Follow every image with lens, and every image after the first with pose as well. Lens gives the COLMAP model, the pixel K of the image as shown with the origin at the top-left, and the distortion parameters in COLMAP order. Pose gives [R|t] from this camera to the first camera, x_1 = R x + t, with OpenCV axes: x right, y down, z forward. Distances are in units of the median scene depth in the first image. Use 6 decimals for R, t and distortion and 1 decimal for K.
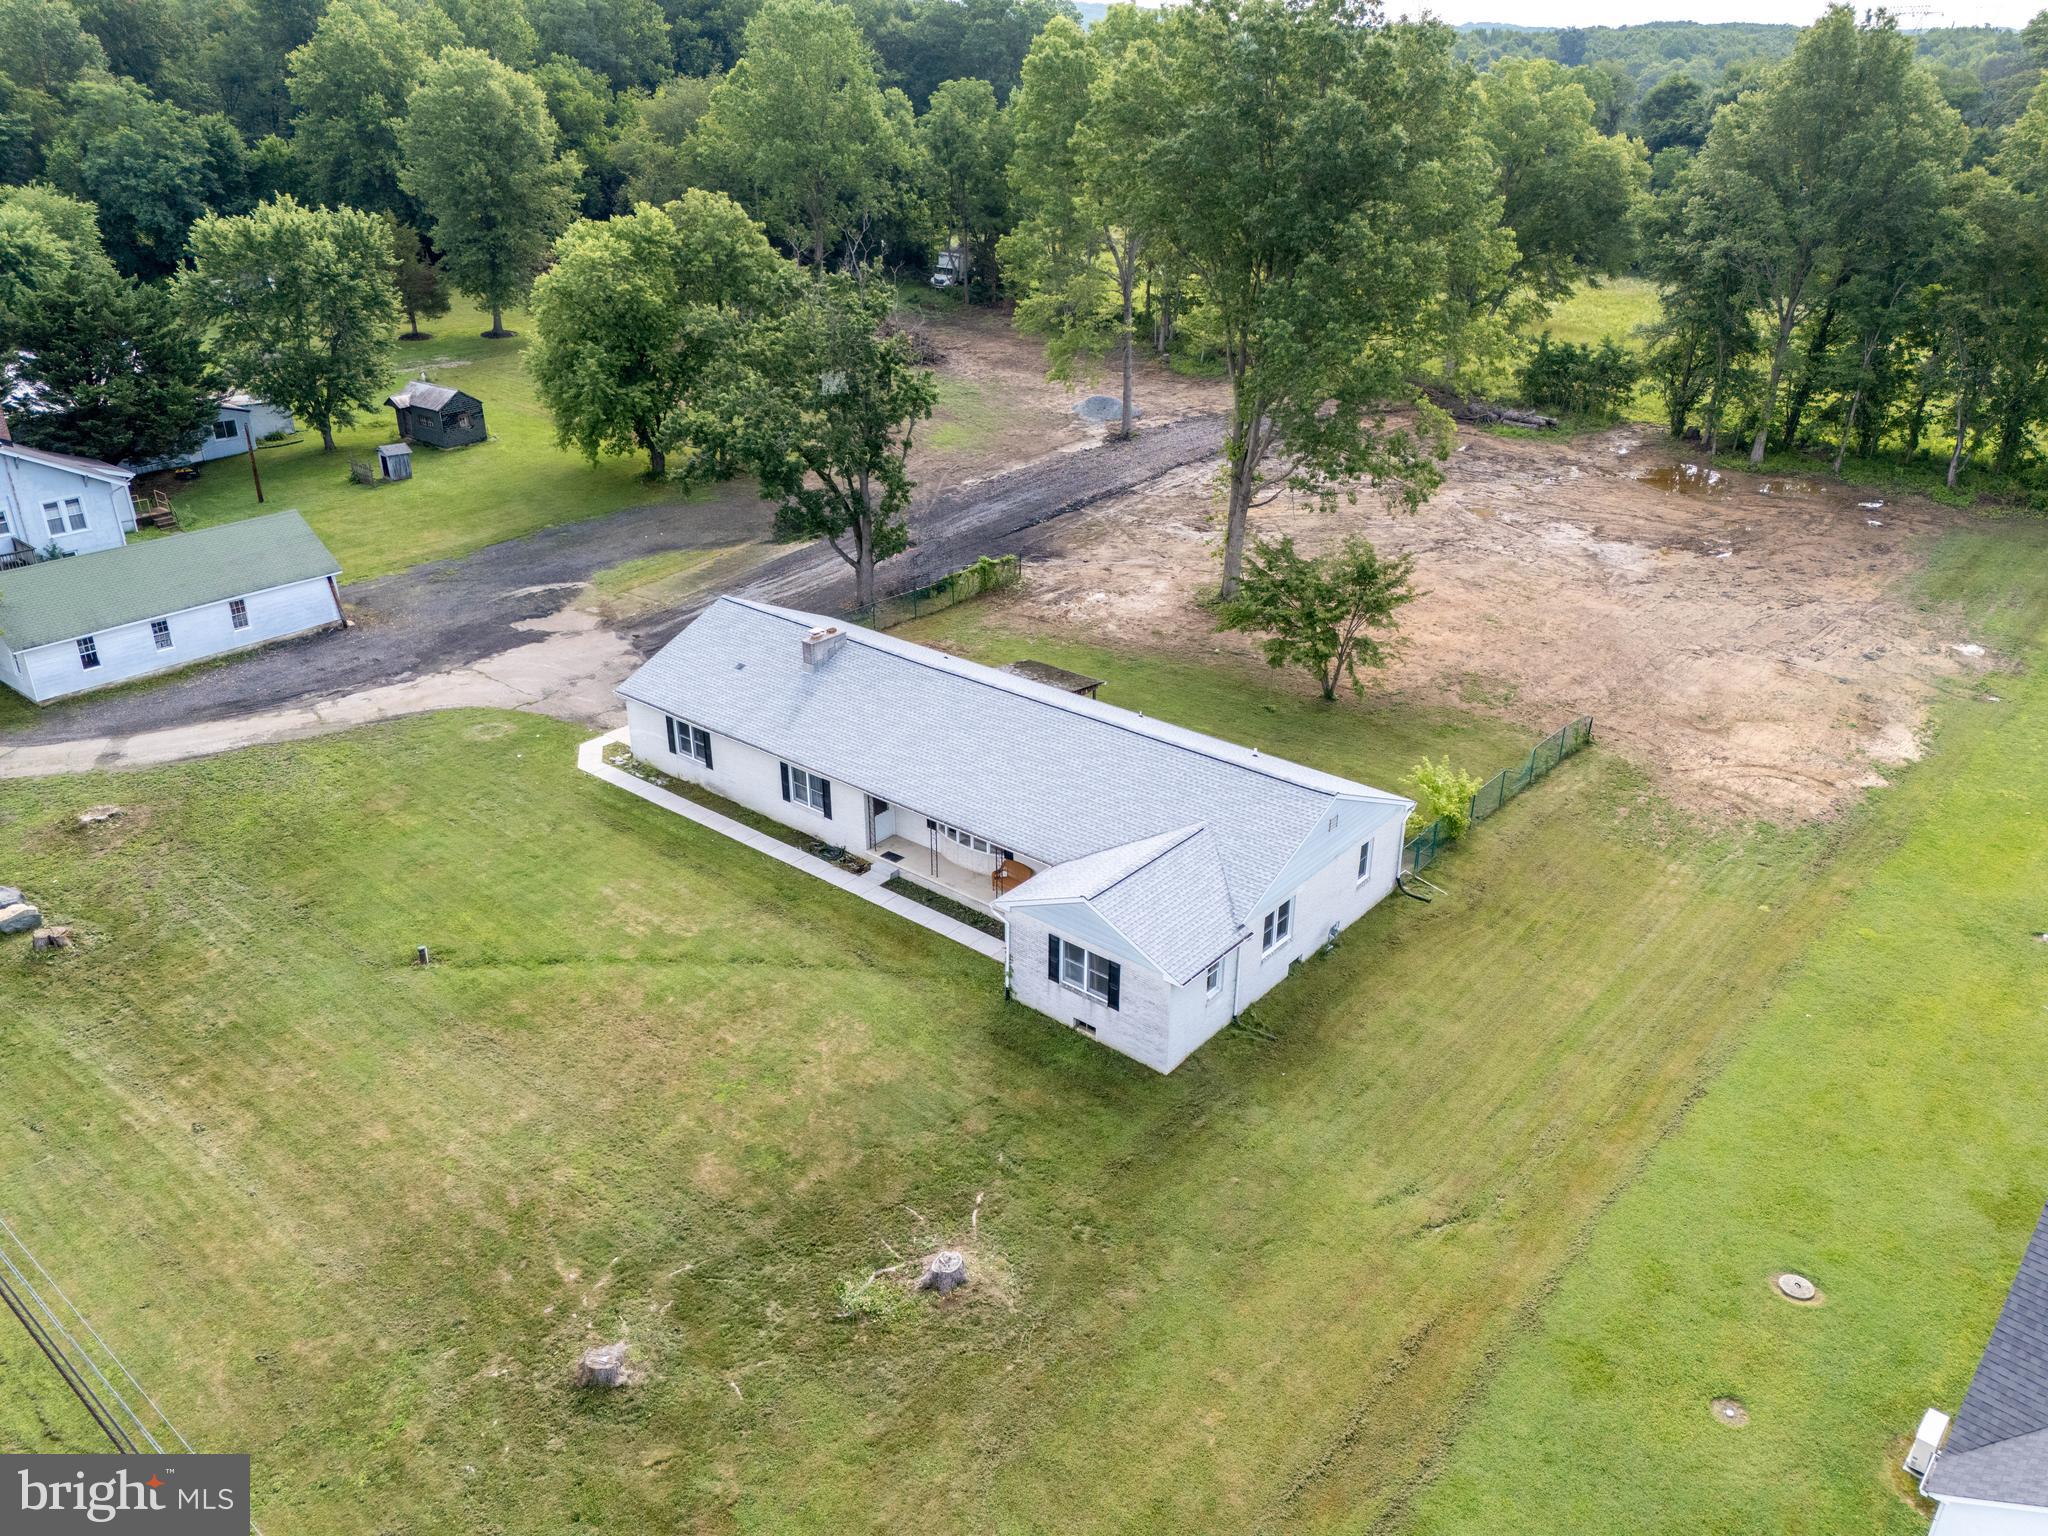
lens RADIAL K [[1502.4, 0, 1036.5], [0, 1502.4, 767.9], [0, 0, 1]] dist [0.063847, -0.076764]
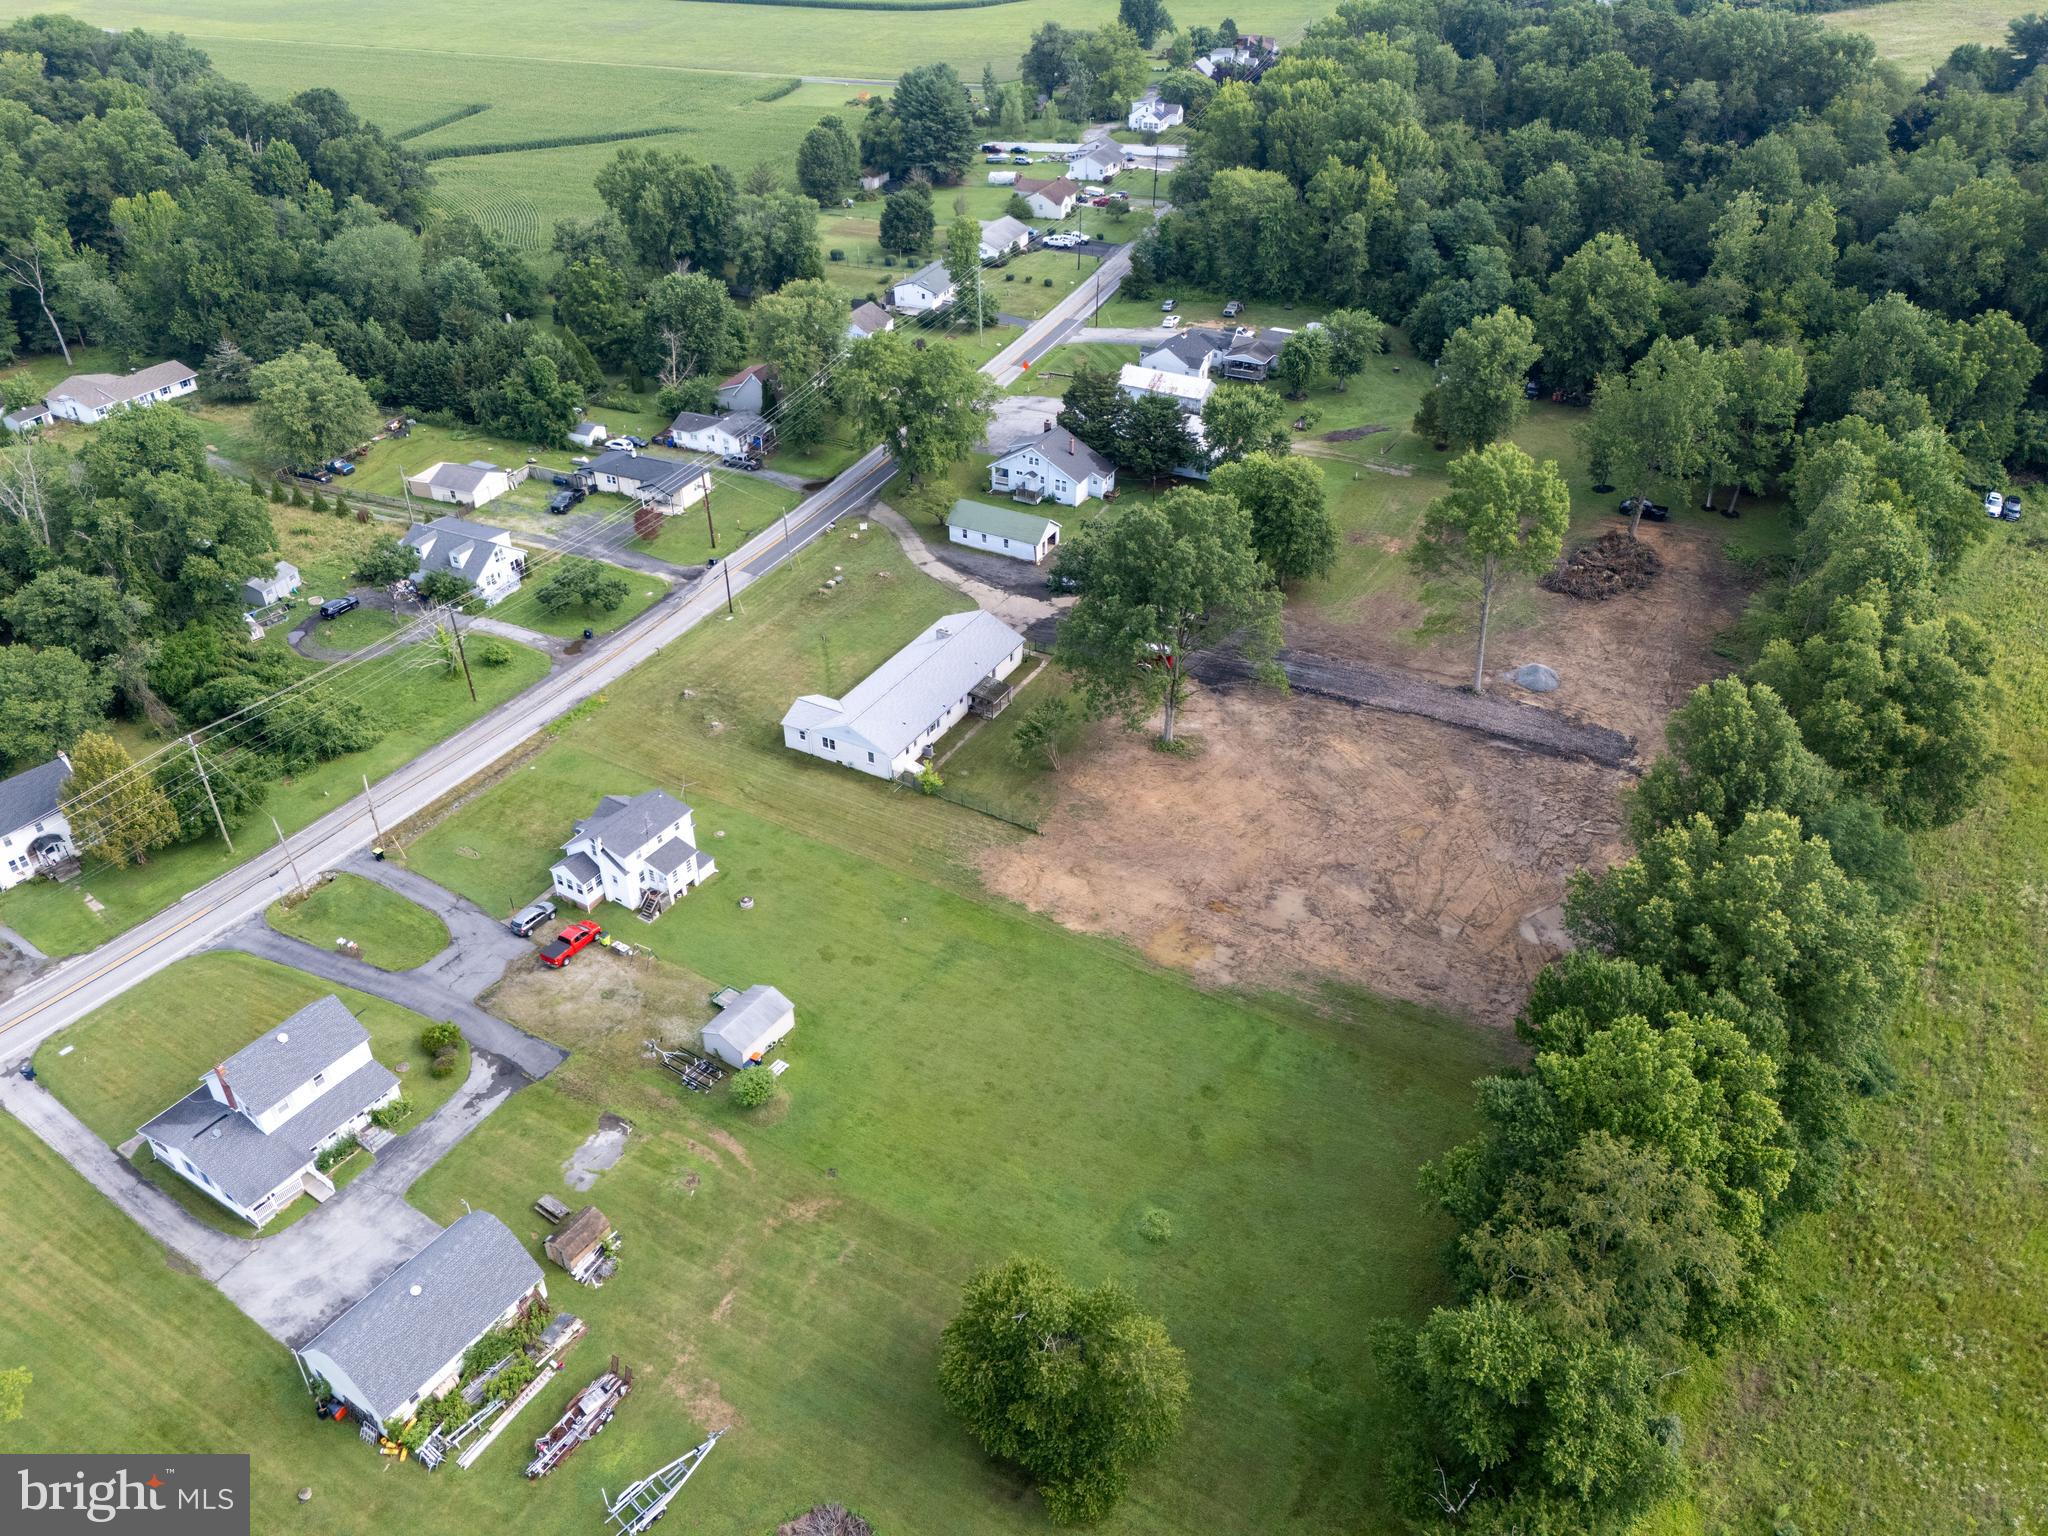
lens RADIAL K [[1485.4, 0, 1030.9], [0, 1485.4, 769.8], [0, 0, 1]] dist [0.088247, -0.078588]
pose [[0.189266, 0.556910, -0.808721, 2.296395], [-0.420734, 0.790166, 0.445668, -1.185218], [0.887221, 0.255907, 0.383863, 0.067229]]
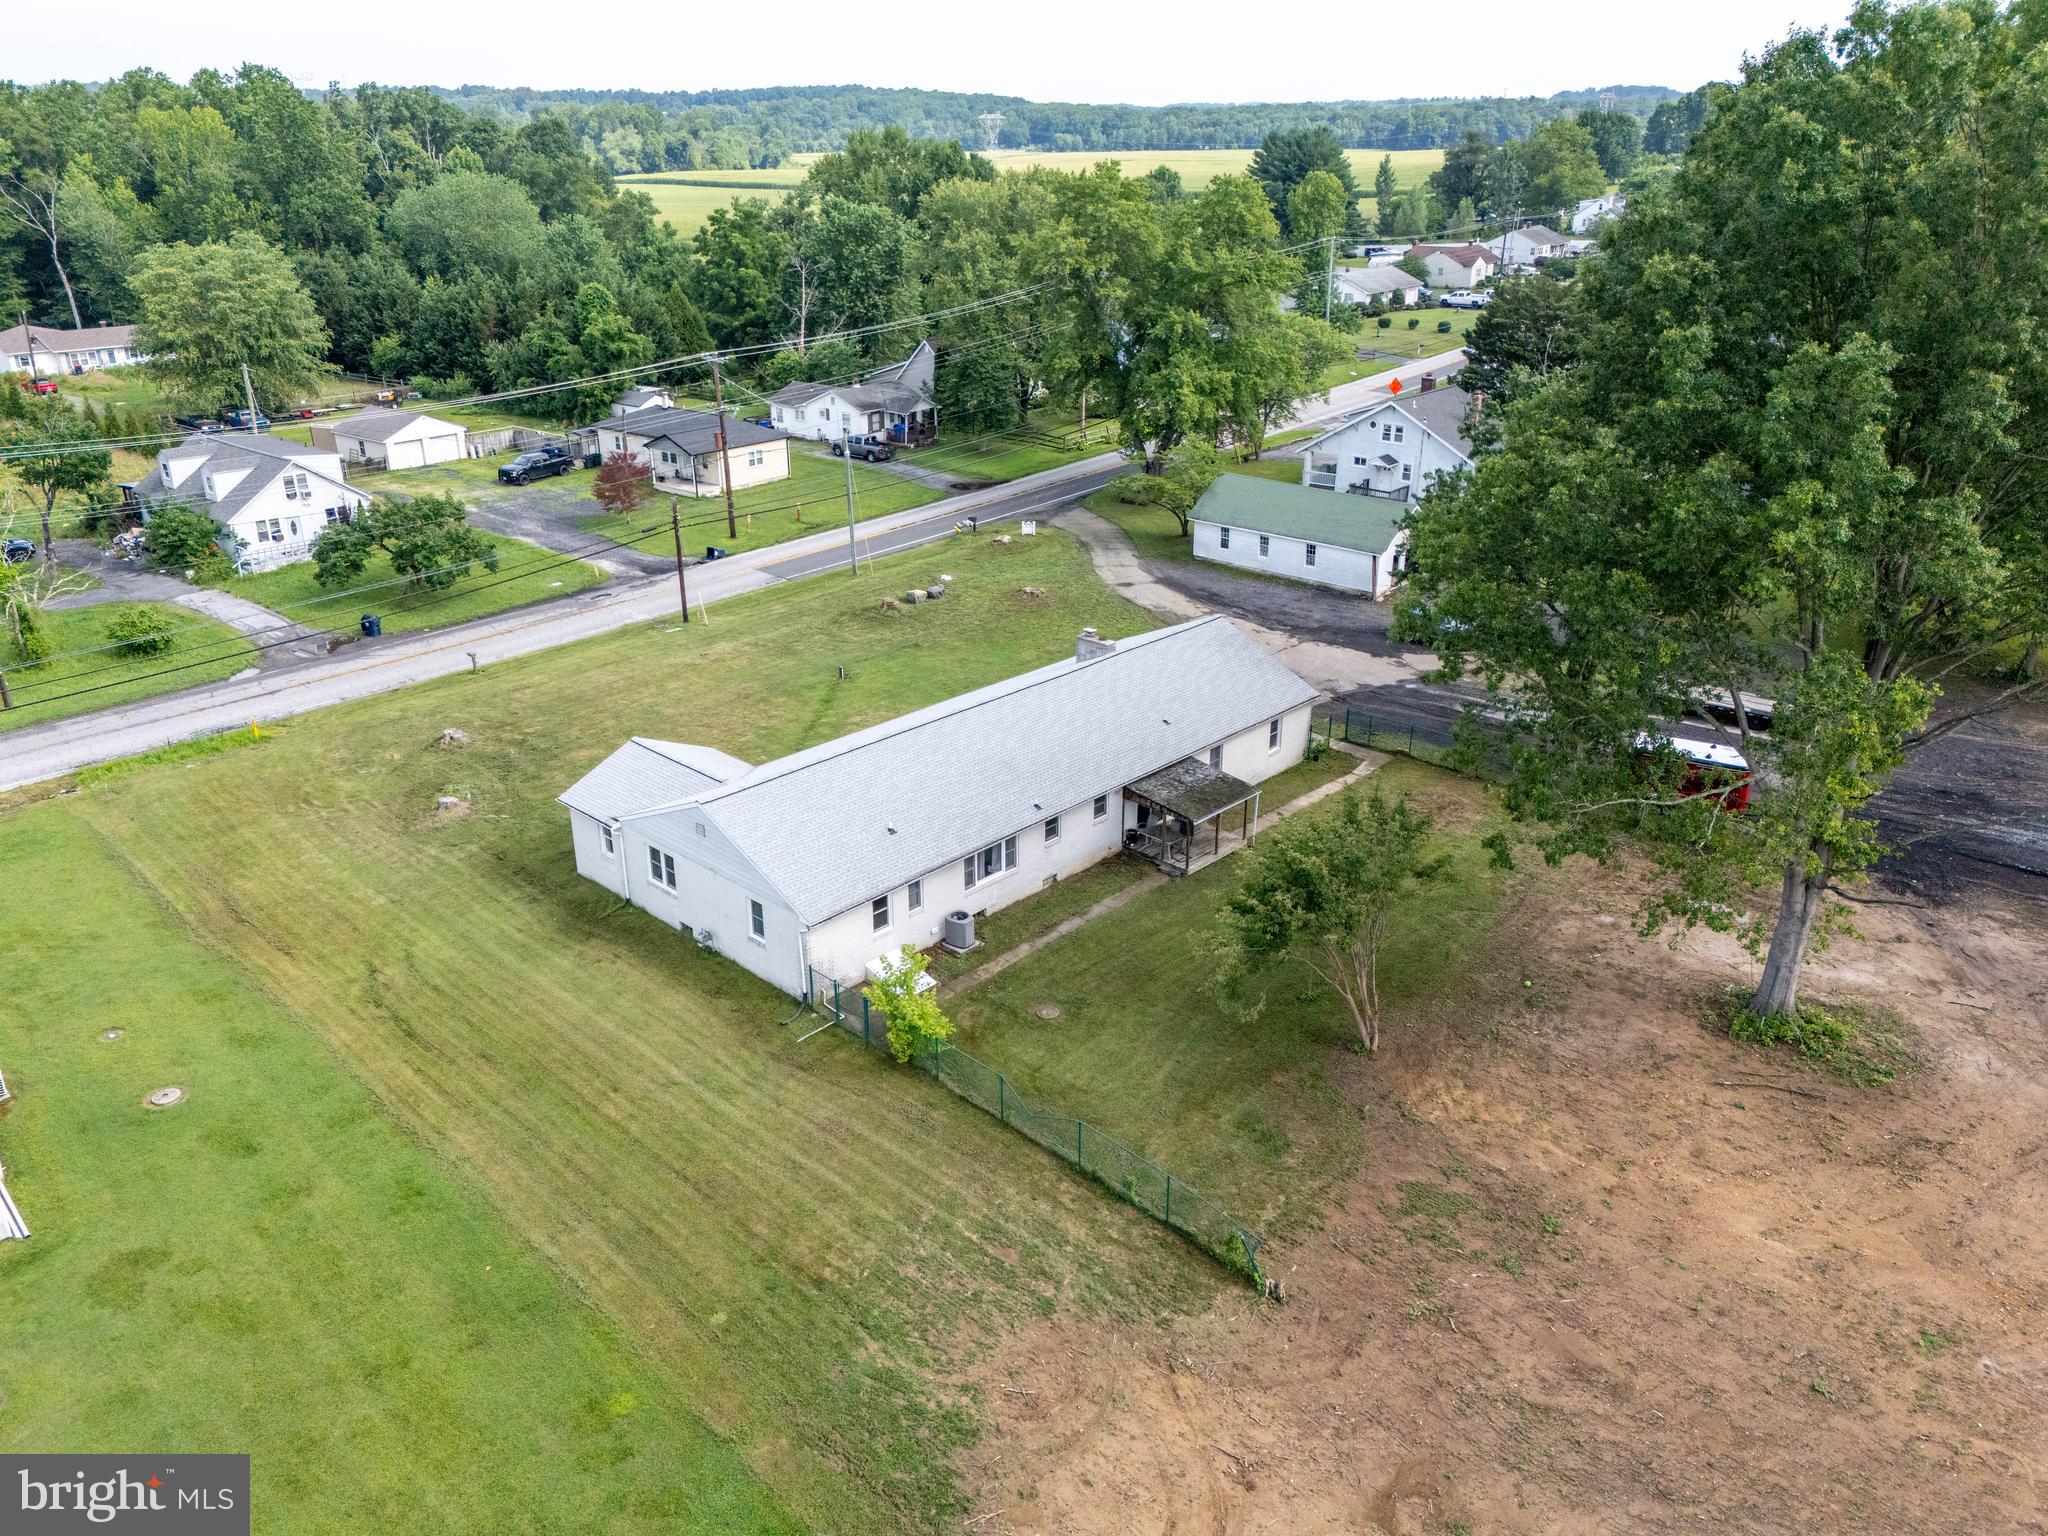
lens RADIAL K [[1485.4, 0, 1030.9], [0, 1485.4, 769.8], [0, 0, 1]] dist [0.088247, -0.078588]
pose [[-0.065596, 0.388033, -0.919308, 0.861927], [-0.427577, 0.821496, 0.377256, -0.378105], [0.901596, 0.417822, 0.112027, 0.804994]]
